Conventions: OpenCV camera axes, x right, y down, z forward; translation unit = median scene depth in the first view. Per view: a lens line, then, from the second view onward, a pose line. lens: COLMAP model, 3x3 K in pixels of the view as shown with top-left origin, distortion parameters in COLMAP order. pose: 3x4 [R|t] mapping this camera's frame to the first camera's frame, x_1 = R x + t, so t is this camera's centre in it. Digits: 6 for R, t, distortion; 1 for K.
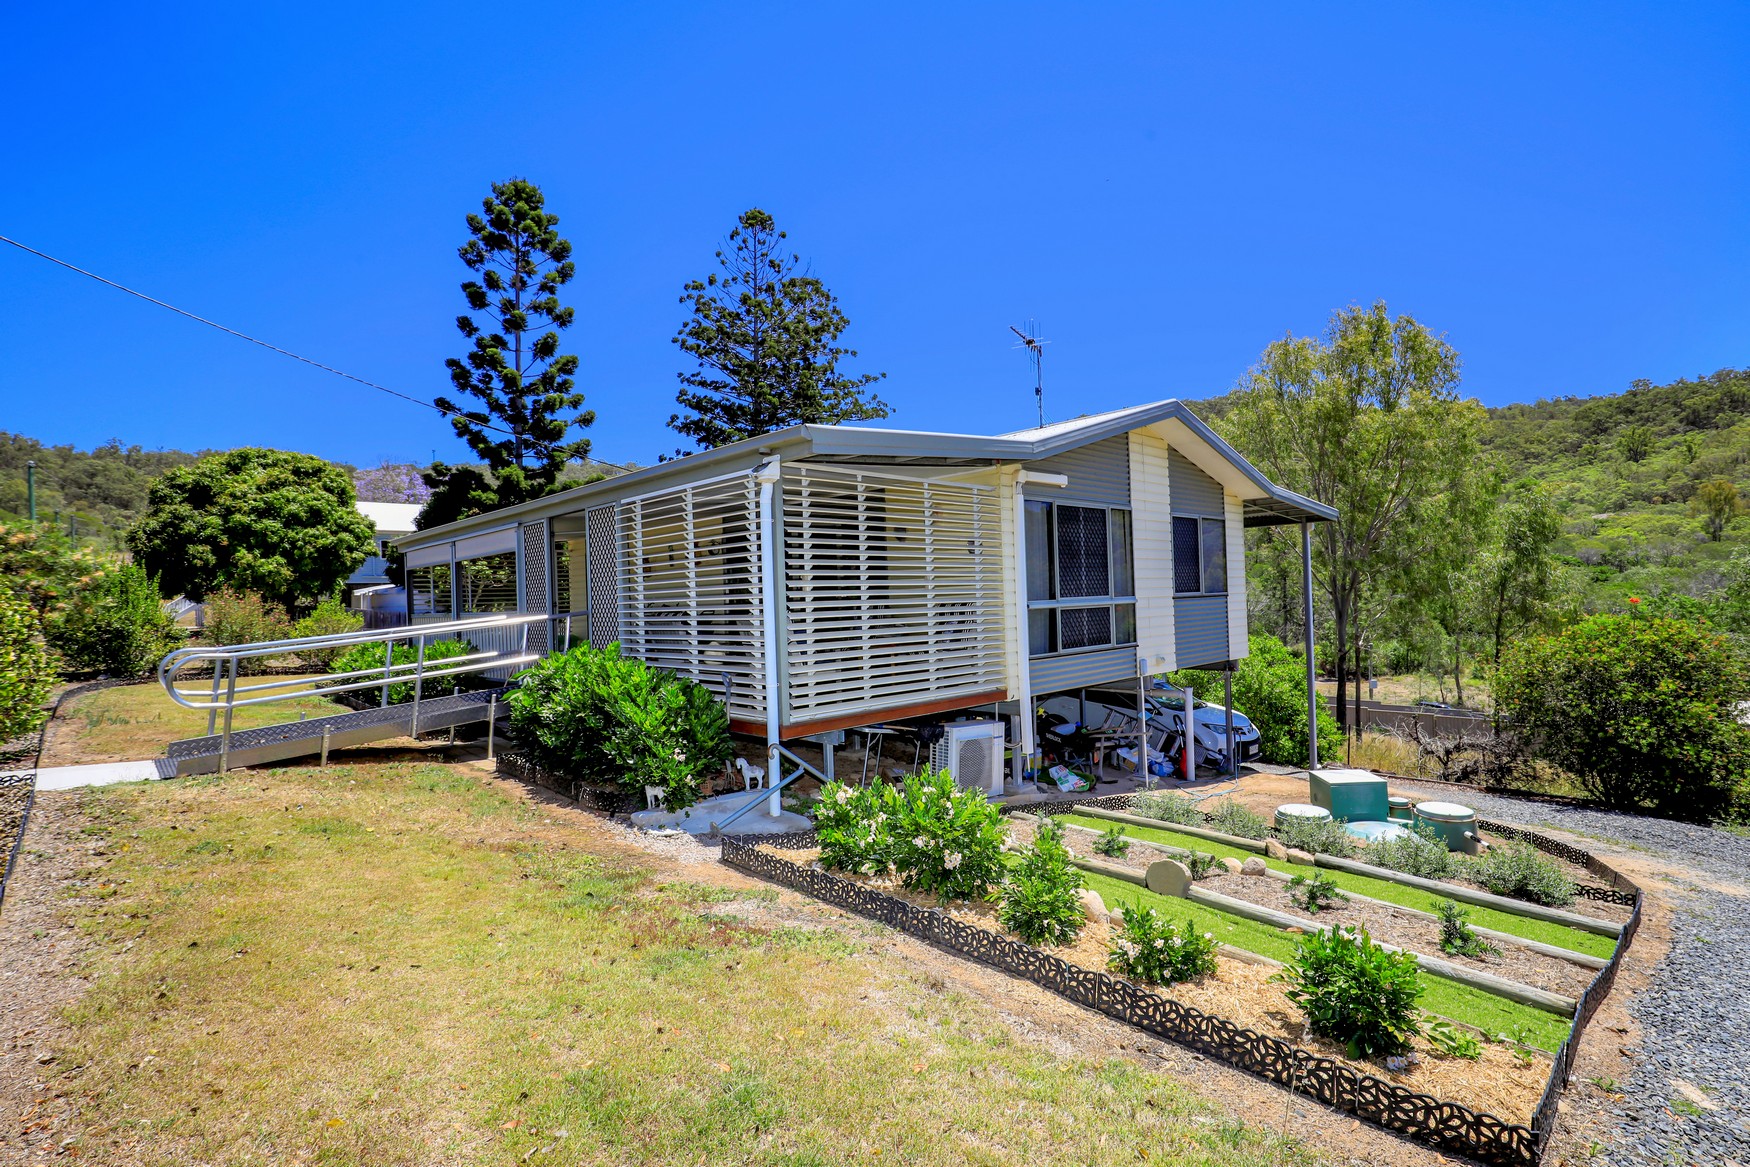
lens RADIAL K [[819.0, 0, 875.7], [0, 819.0, 594.2], [0, 0, 1]] dist [-0.004671, 0.003124]
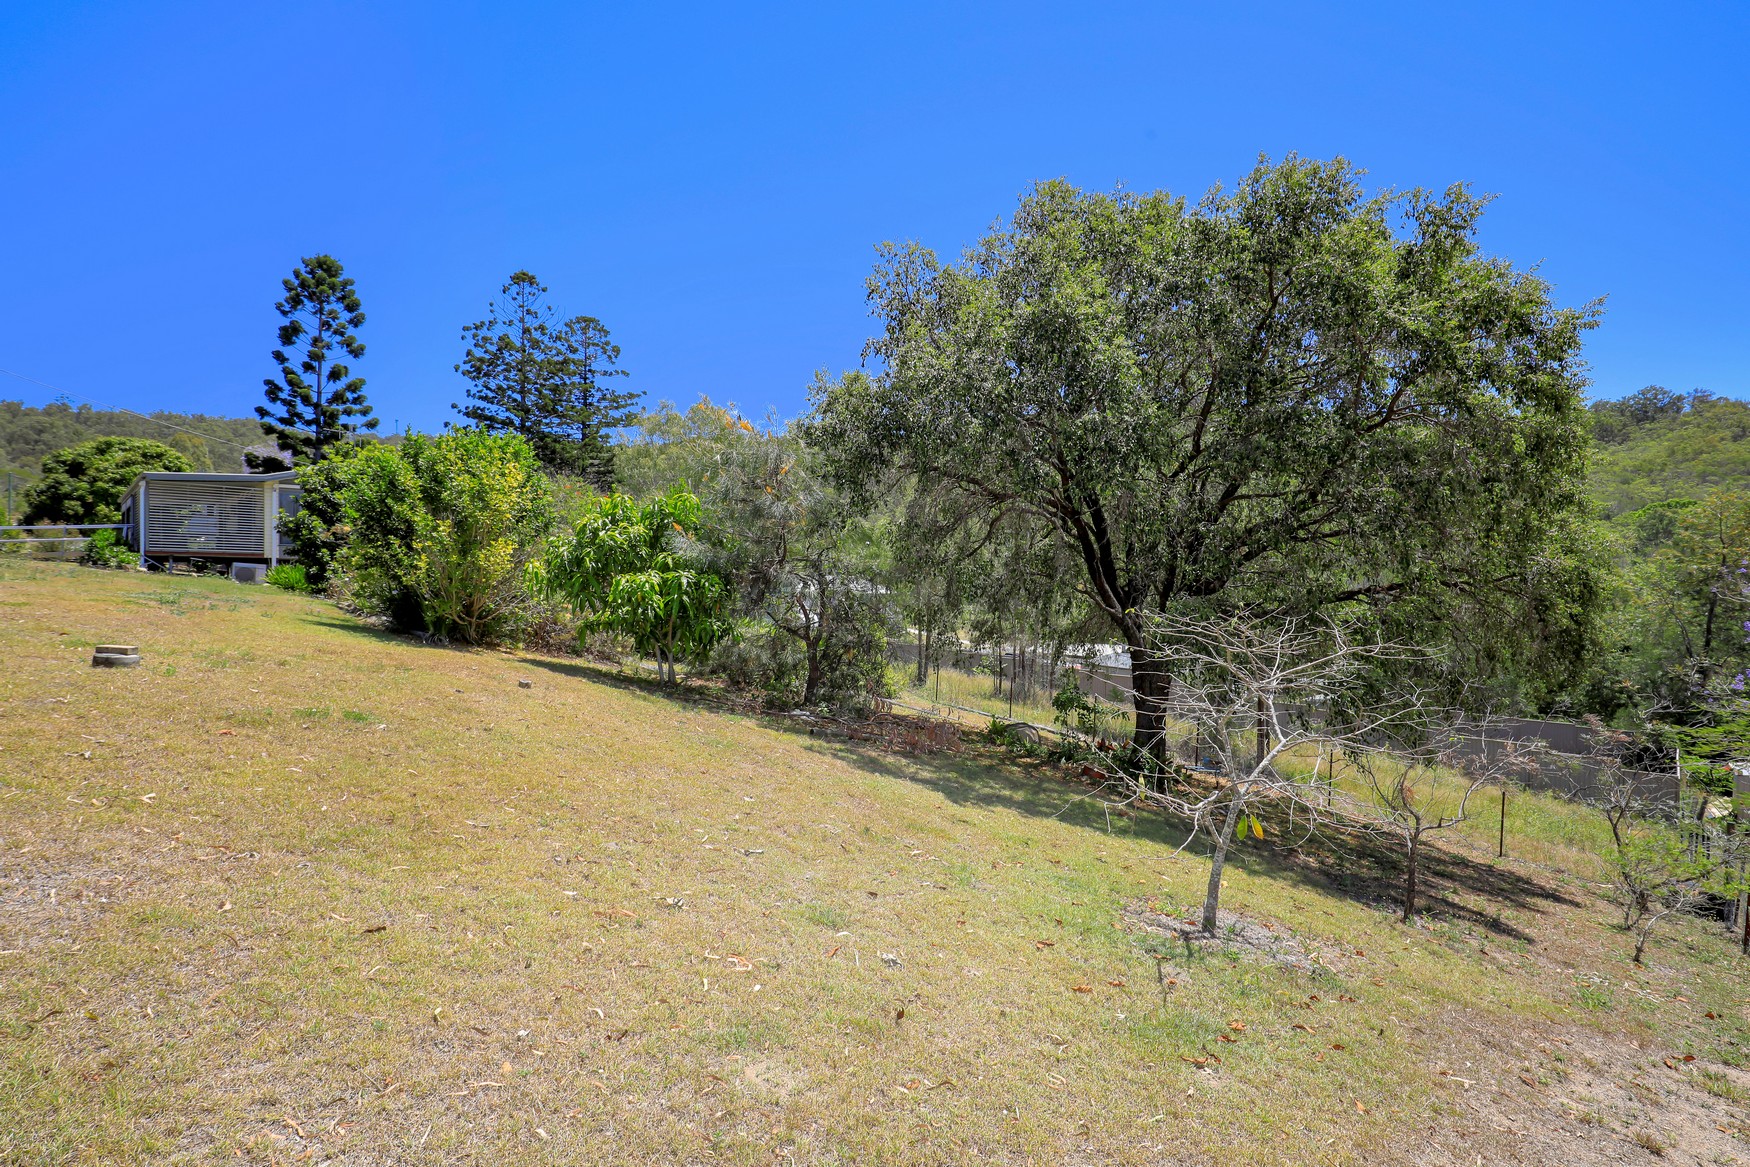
lens RADIAL K [[819.0, 0, 871.1], [0, 819.0, 591.0], [0, 0, 1]] dist [-0.004671, 0.003124]
pose [[0.998849, 0.038255, 0.028929, 0.520960], [-0.038536, 0.999215, 0.009226, 0.030436], [-0.028553, -0.010330, 0.999539, -0.478065]]
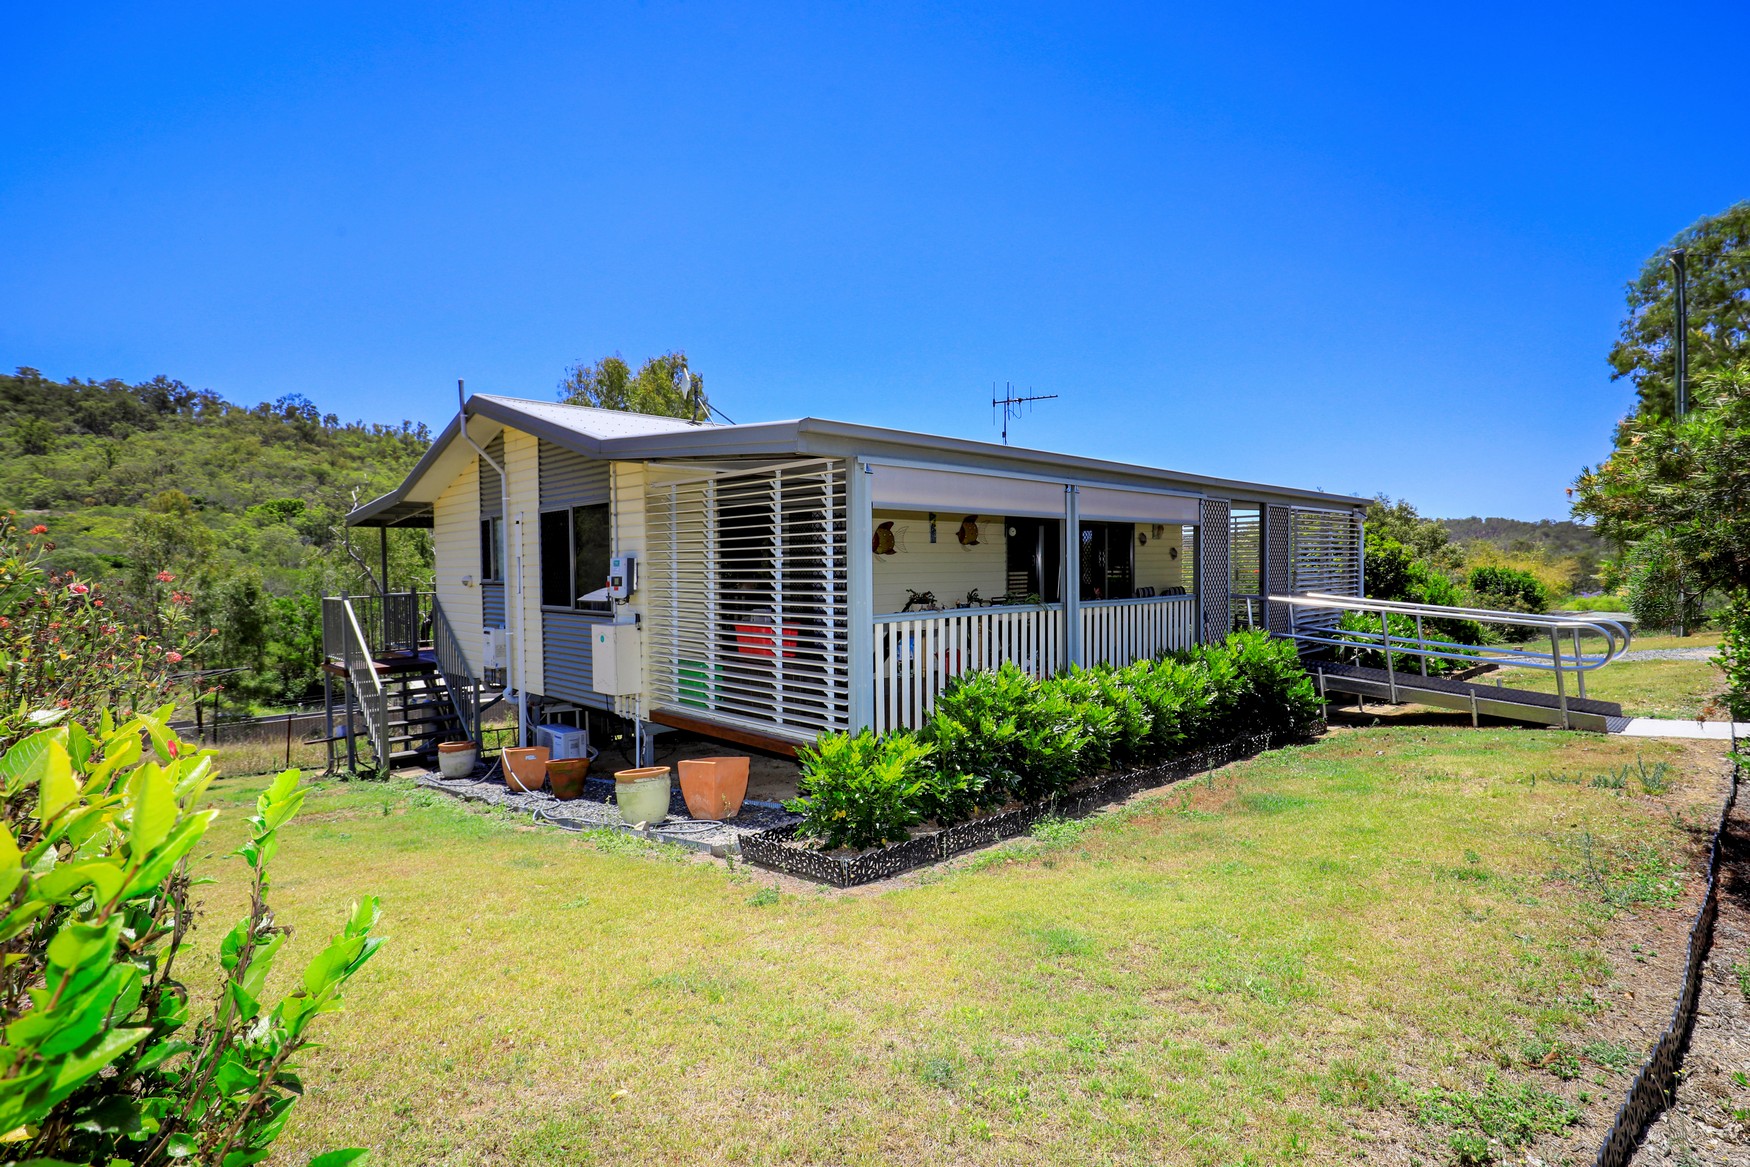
lens RADIAL K [[868.4, 0, 875.4], [0, 868.4, 589.7], [0, 0, 1]] dist [-0.002428, 0.000161]
pose [[0.004703, 0.005162, 0.999976, -0.408910], [0.006484, 0.999965, -0.005193, 0.005592], [-0.999968, 0.006508, 0.004670, 0.388942]]
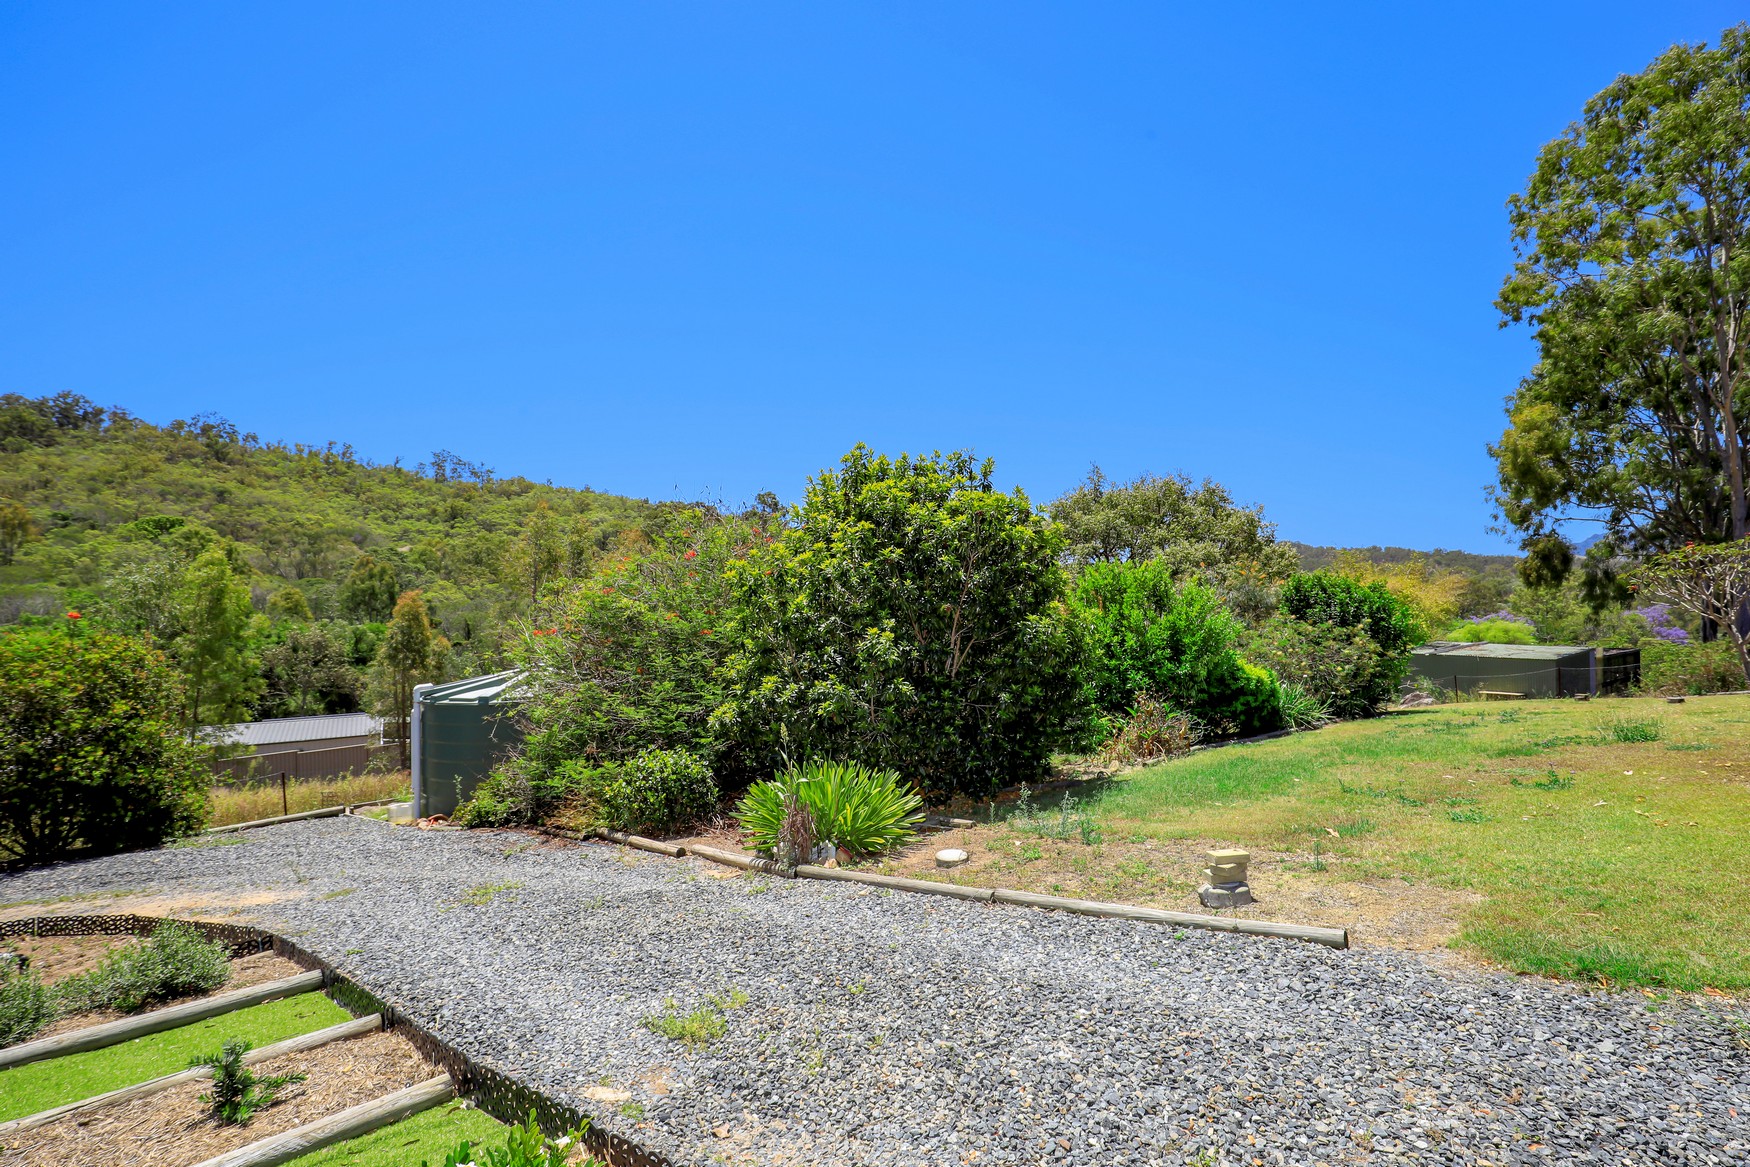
lens RADIAL K [[819.0, 0, 877.7], [0, 819.0, 595.0], [0, 0, 1]] dist [-0.004671, 0.003124]
pose [[-0.051486, 0.025709, 0.998343, 0.001154], [0.005566, 0.999660, -0.025456, 0.004113], [-0.998658, 0.004247, -0.051612, 0.057900]]
